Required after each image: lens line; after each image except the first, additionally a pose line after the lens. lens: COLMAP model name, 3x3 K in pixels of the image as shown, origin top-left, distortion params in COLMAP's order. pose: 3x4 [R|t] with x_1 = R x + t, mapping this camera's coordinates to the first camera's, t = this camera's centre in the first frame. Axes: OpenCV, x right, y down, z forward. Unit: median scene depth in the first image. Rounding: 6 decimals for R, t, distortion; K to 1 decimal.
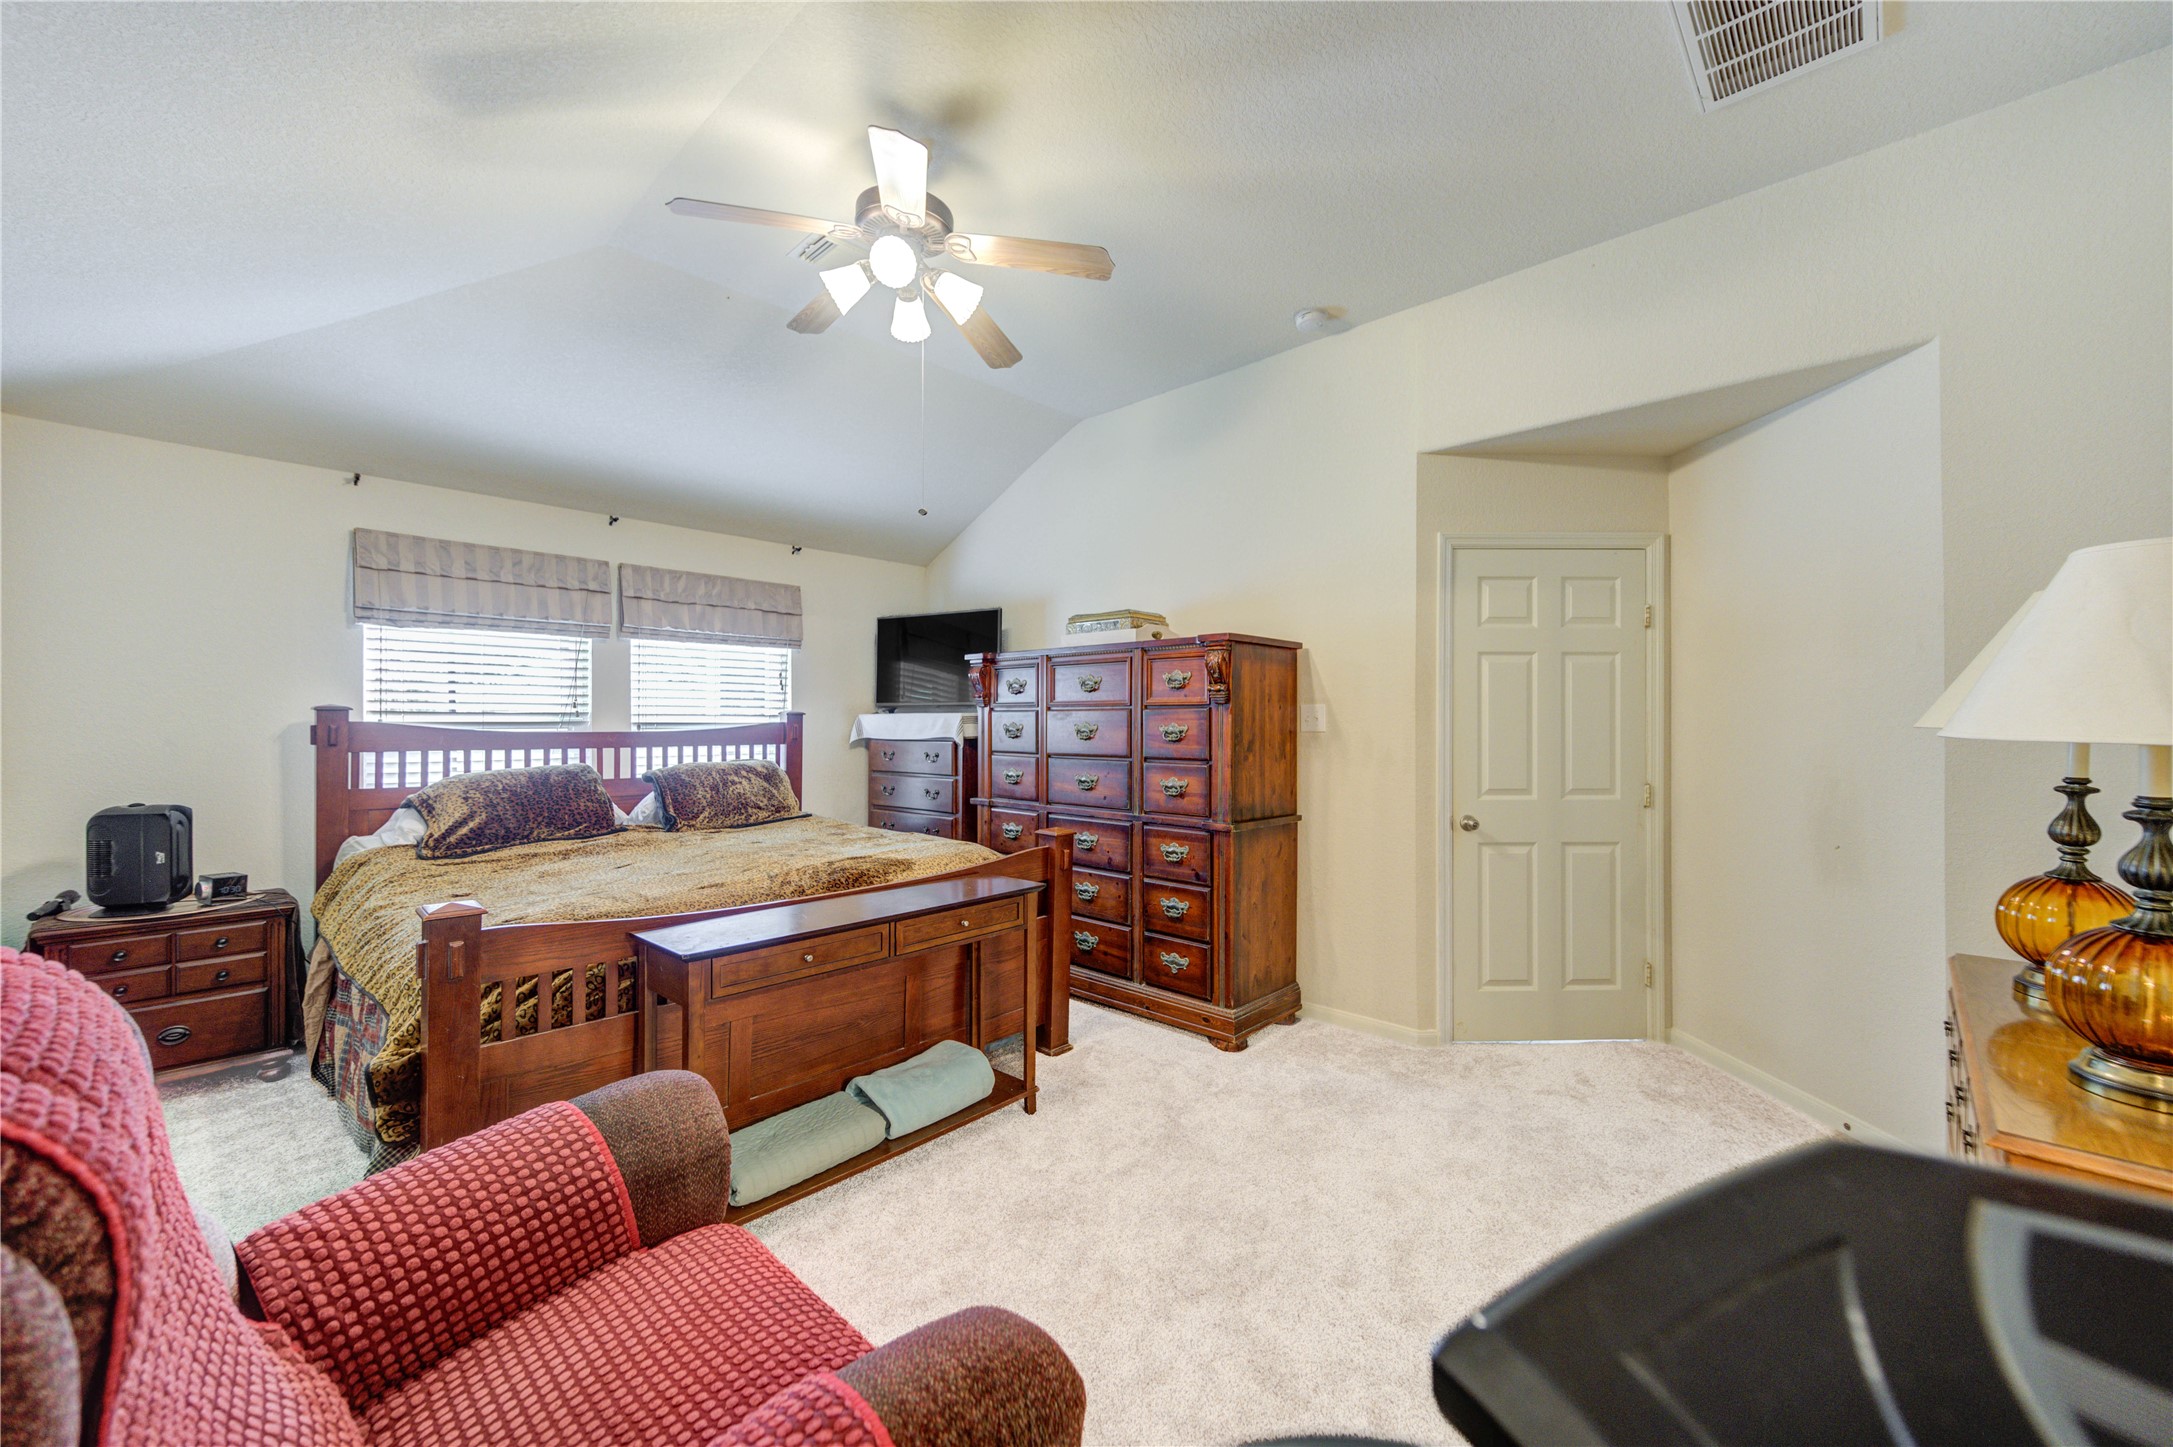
lens RADIAL K [[840.4, 0, 1093.4], [0, 840.4, 712.9], [0, 0, 1]] dist [0.000016, -0.000299]
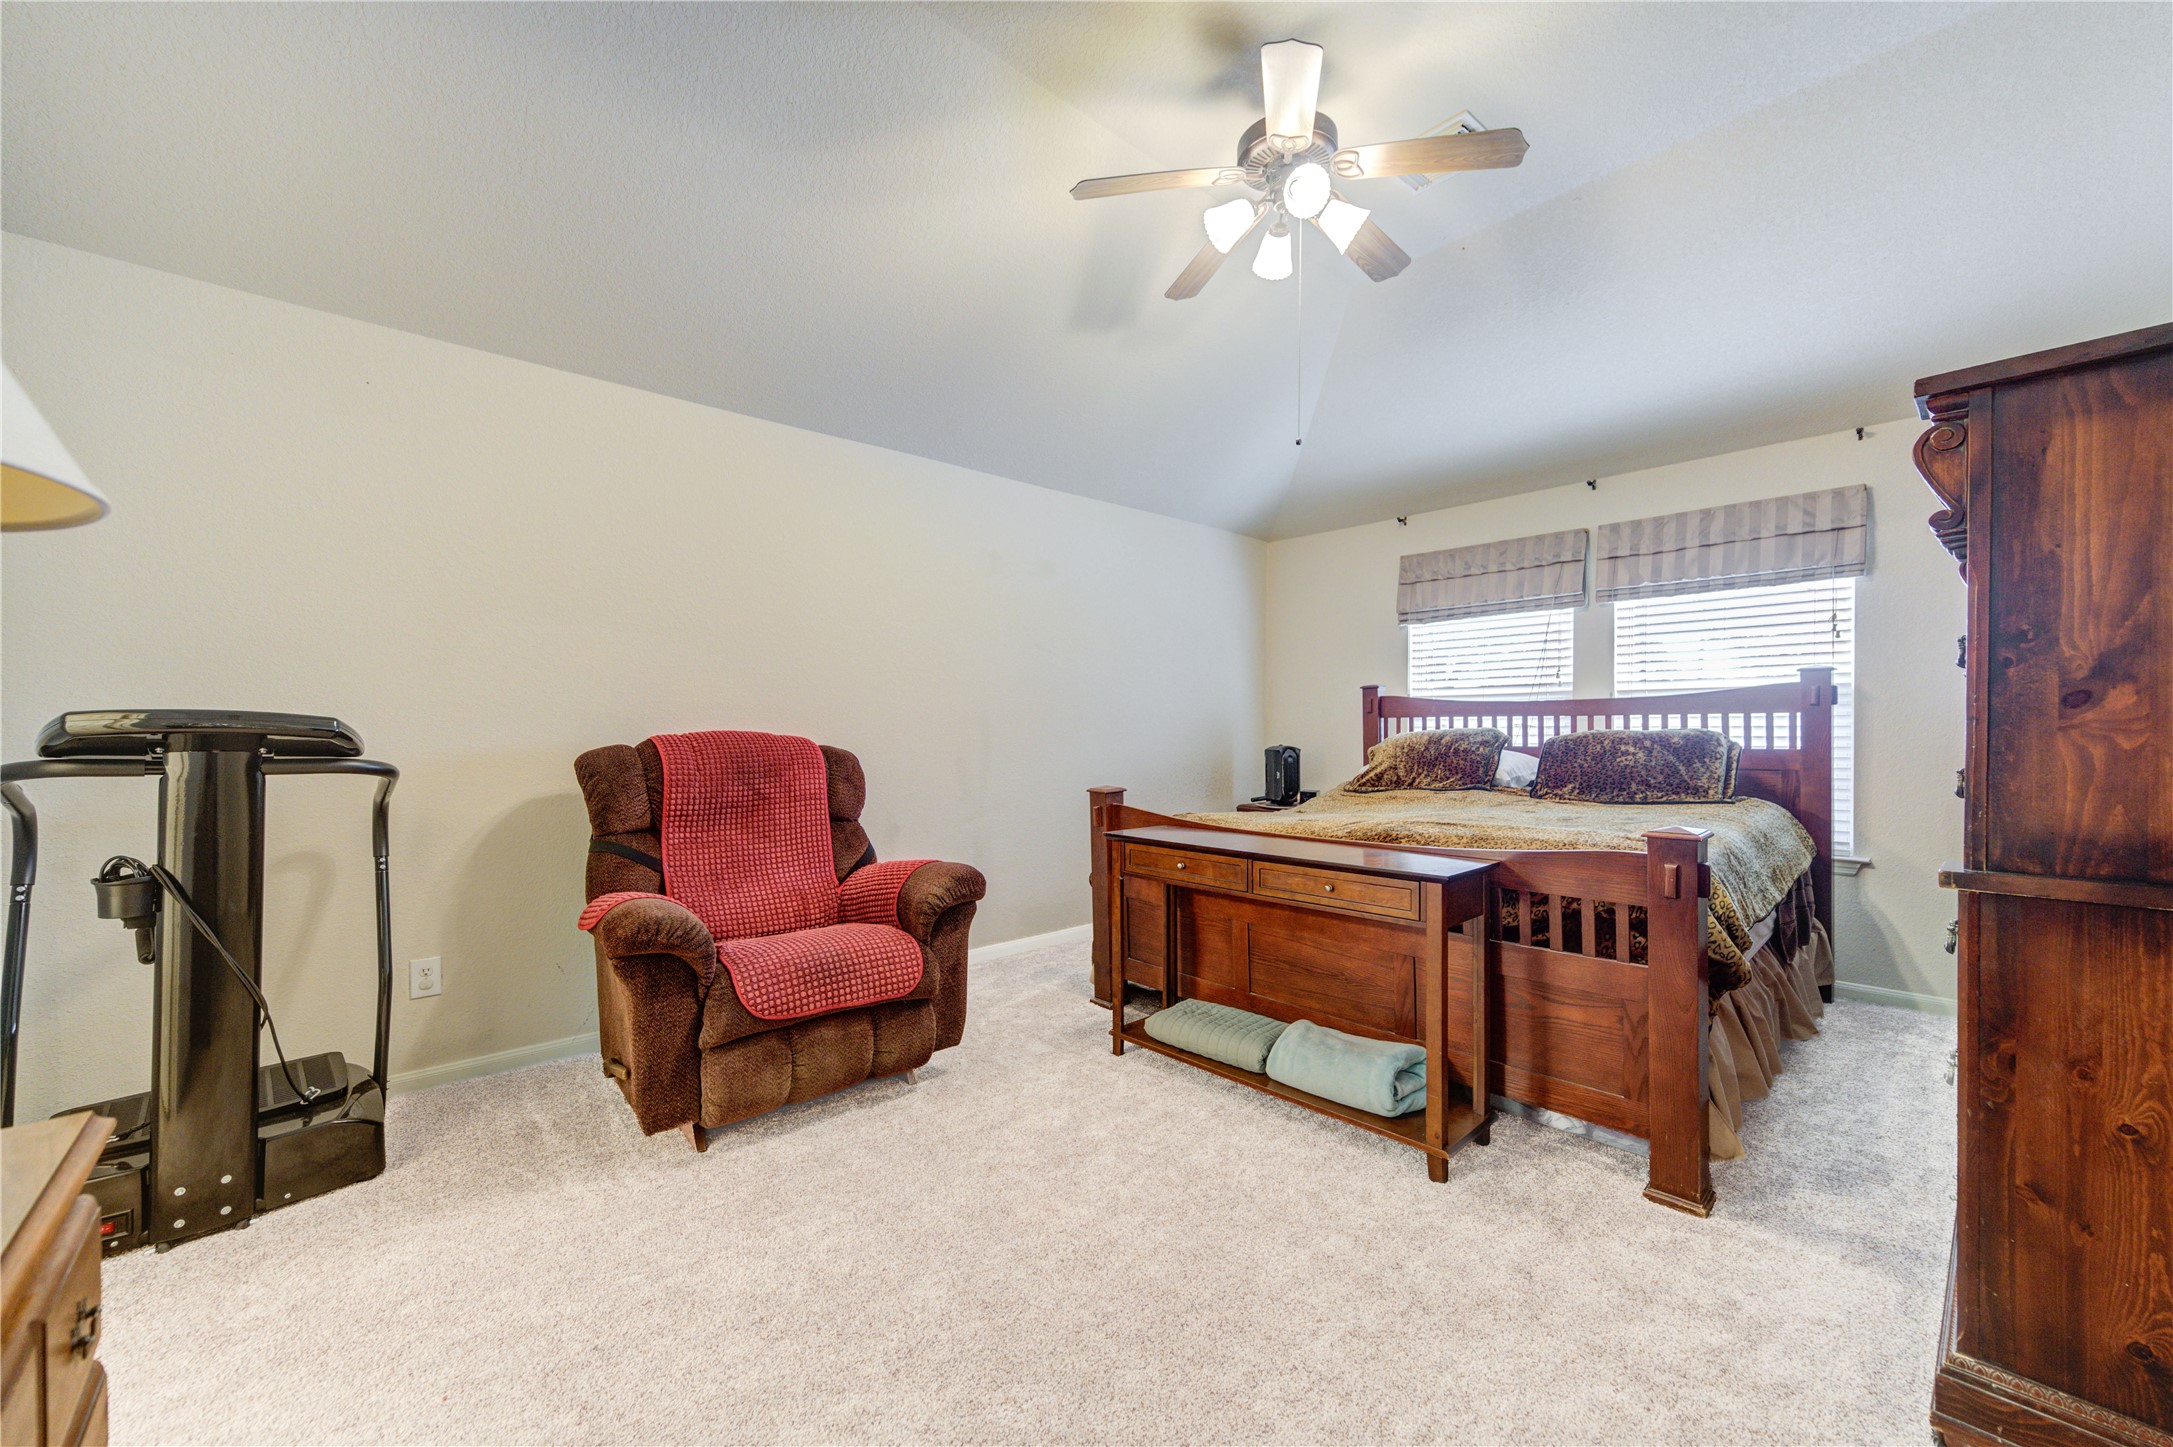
lens RADIAL K [[840.4, 0, 1094.0], [0, 840.4, 735.8], [0, 0, 1]] dist [0.000016, -0.000299]
pose [[-0.077916, 0.009854, -0.996911, 0.516396], [0.019804, 0.999769, 0.008335, 0.050600], [0.996763, -0.019093, -0.078093, 0.566185]]
